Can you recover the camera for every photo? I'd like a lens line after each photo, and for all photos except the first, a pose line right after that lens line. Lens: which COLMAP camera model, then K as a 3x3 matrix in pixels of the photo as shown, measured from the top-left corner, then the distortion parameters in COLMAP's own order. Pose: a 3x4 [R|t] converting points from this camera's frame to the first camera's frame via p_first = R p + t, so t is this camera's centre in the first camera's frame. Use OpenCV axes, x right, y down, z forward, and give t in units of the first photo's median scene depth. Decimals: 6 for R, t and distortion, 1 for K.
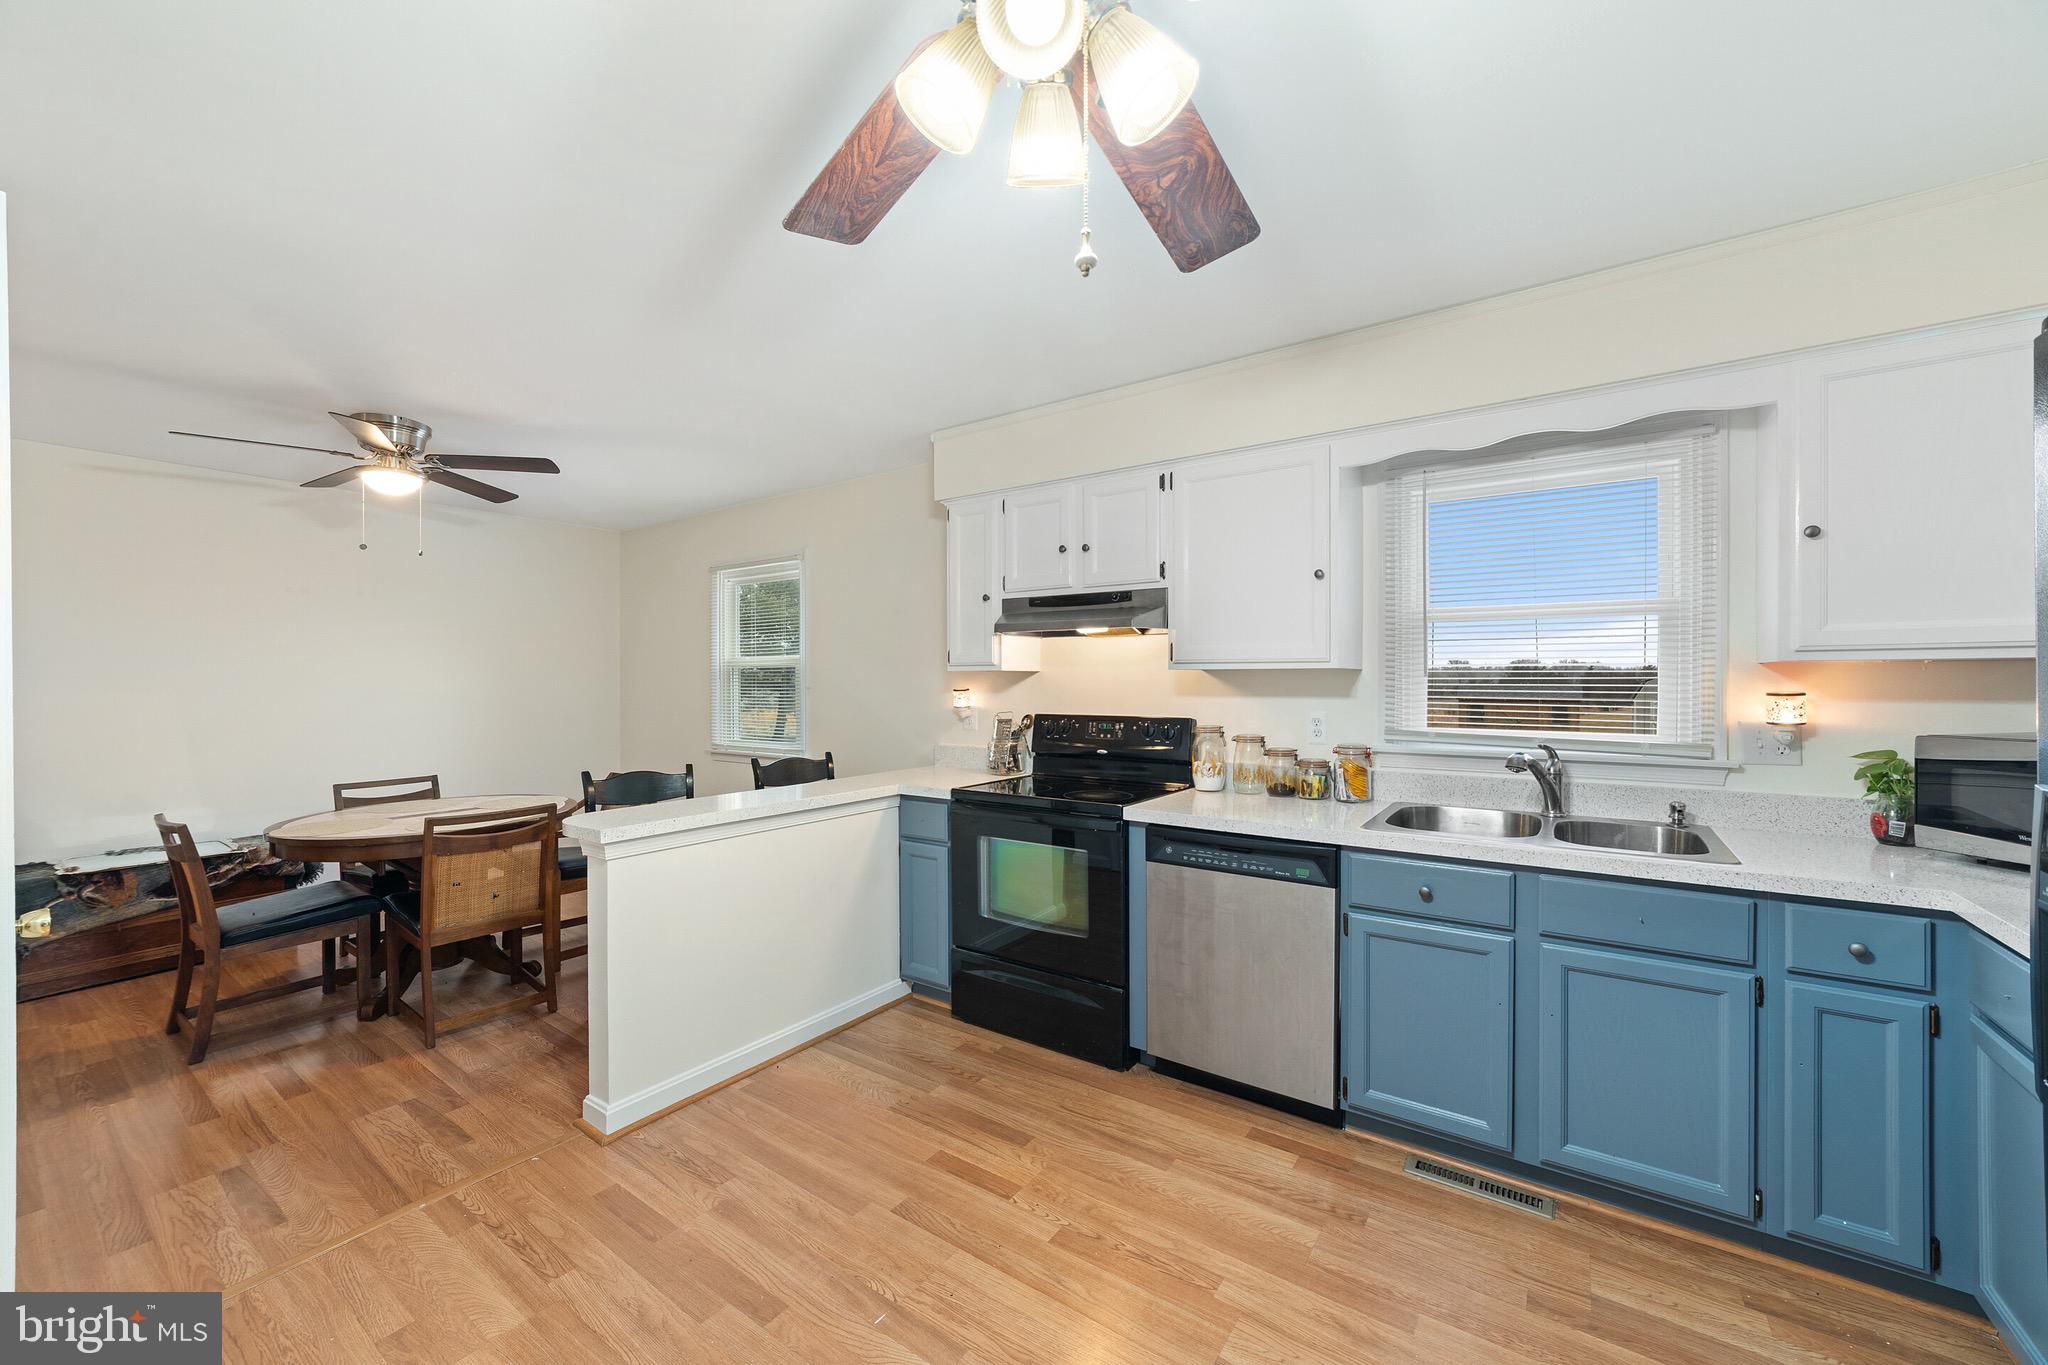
lens RADIAL K [[794.0, 0, 1021.7], [0, 794.0, 681.1], [0, 0, 1]] dist [-0.025837, 0.010258]
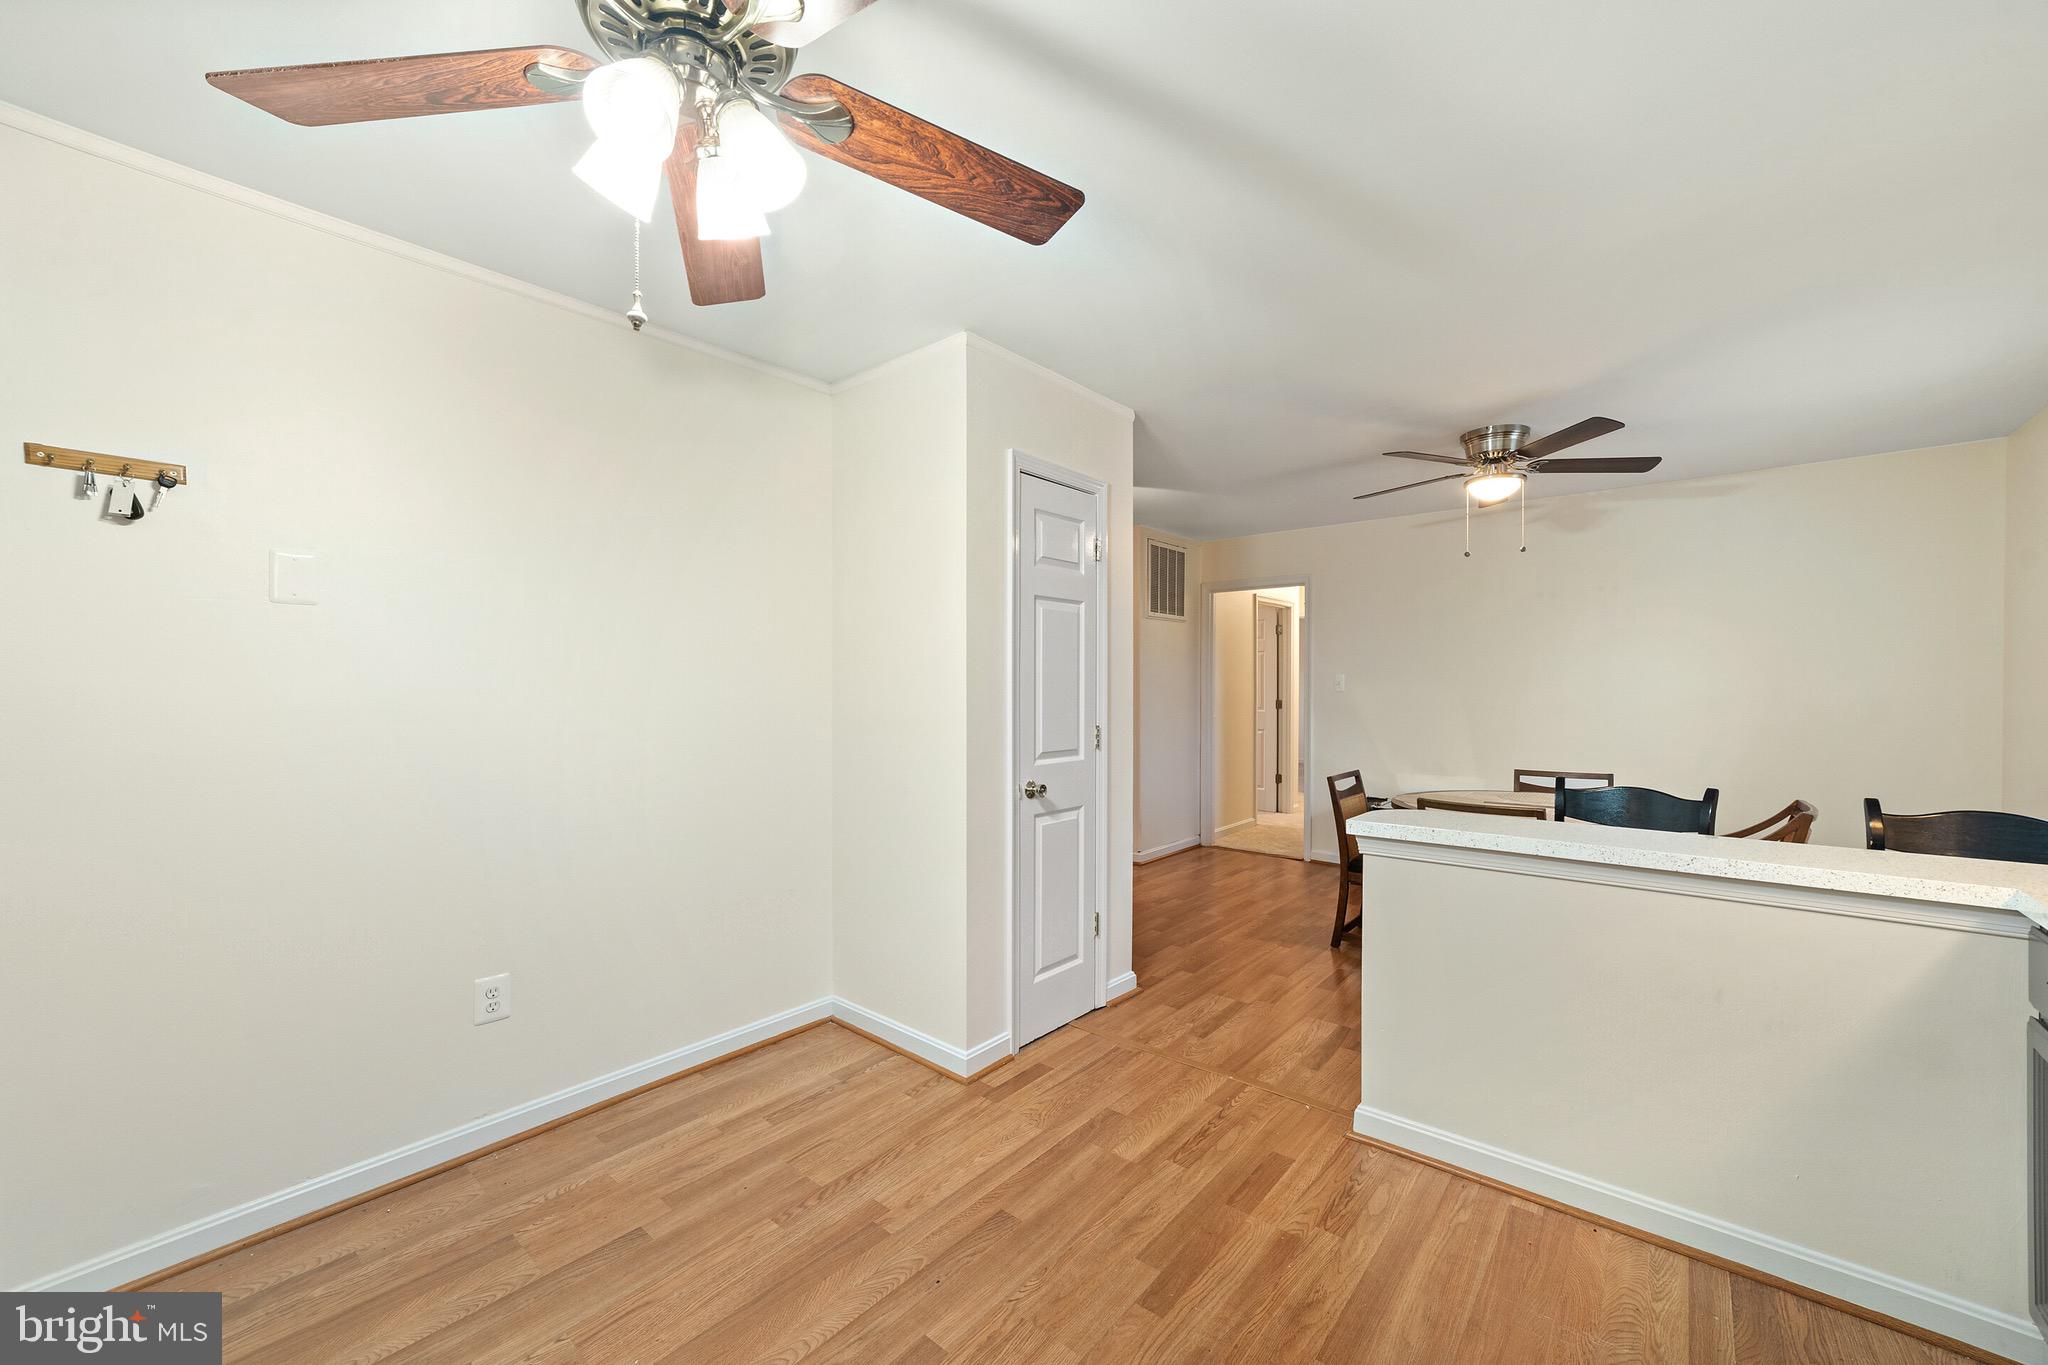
lens RADIAL K [[806.9, 0, 1018.1], [0, 806.9, 674.0], [0, 0, 1]] dist [-0.025308, 0.010334]
pose [[-0.086380, -0.007220, -0.996236, 0.452357], [-0.005233, 0.999963, -0.006793, 0.013537], [0.996248, 0.004626, -0.086415, 0.592313]]
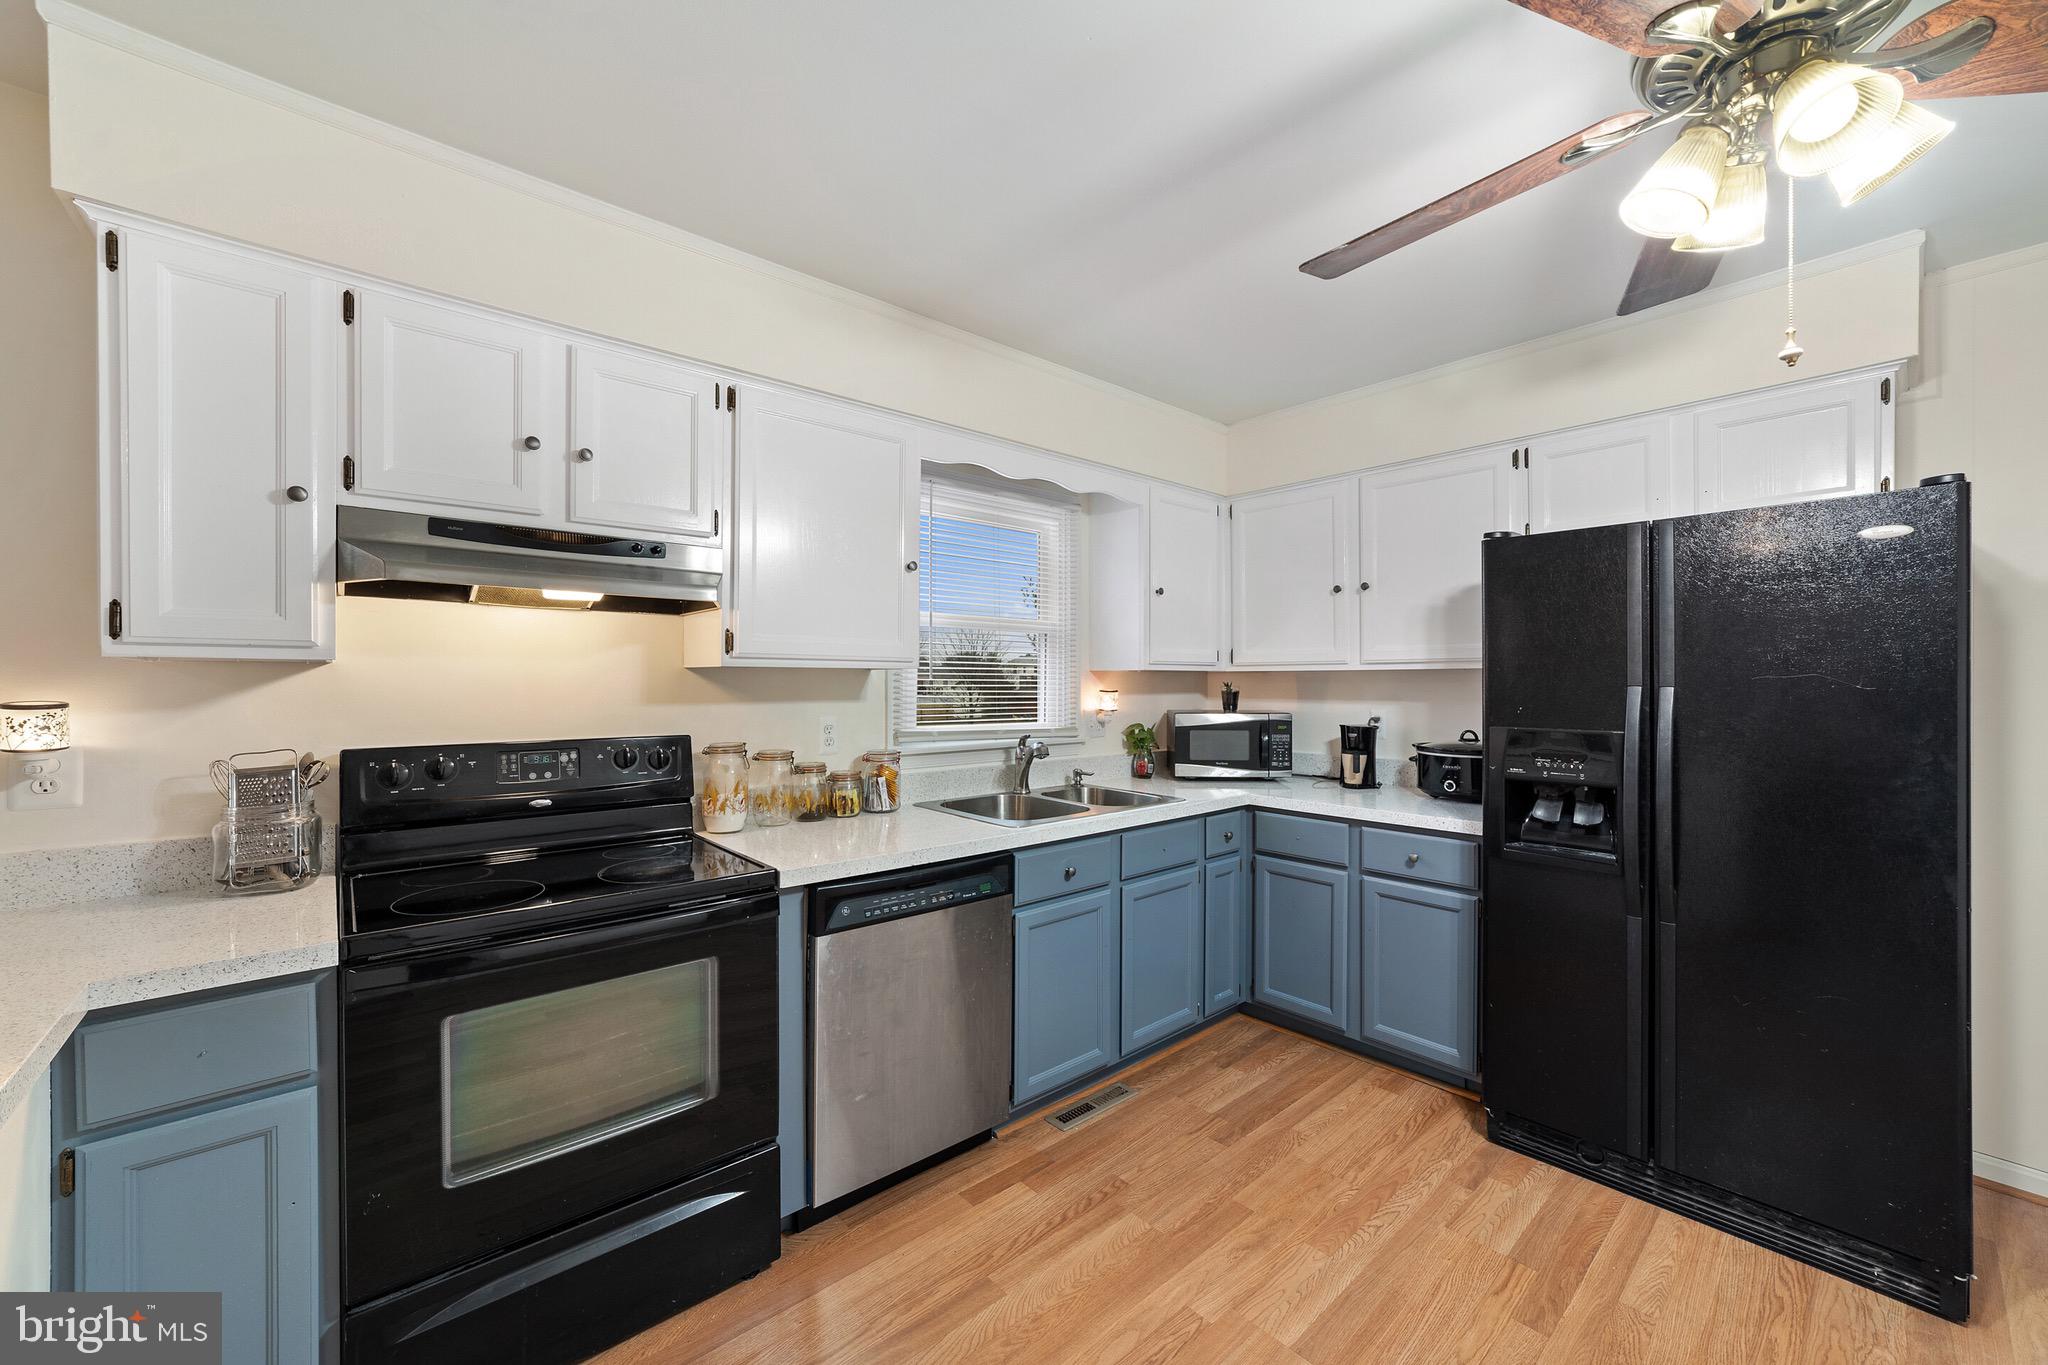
lens RADIAL K [[794.0, 0, 1021.7], [0, 794.0, 681.1], [0, 0, 1]] dist [-0.025837, 0.010258]
pose [[0.230666, 0.001323, 0.973032, -0.495119], [0.000198, 0.999999, -0.001407, -0.000675], [-0.973033, 0.000517, 0.230665, 0.668615]]
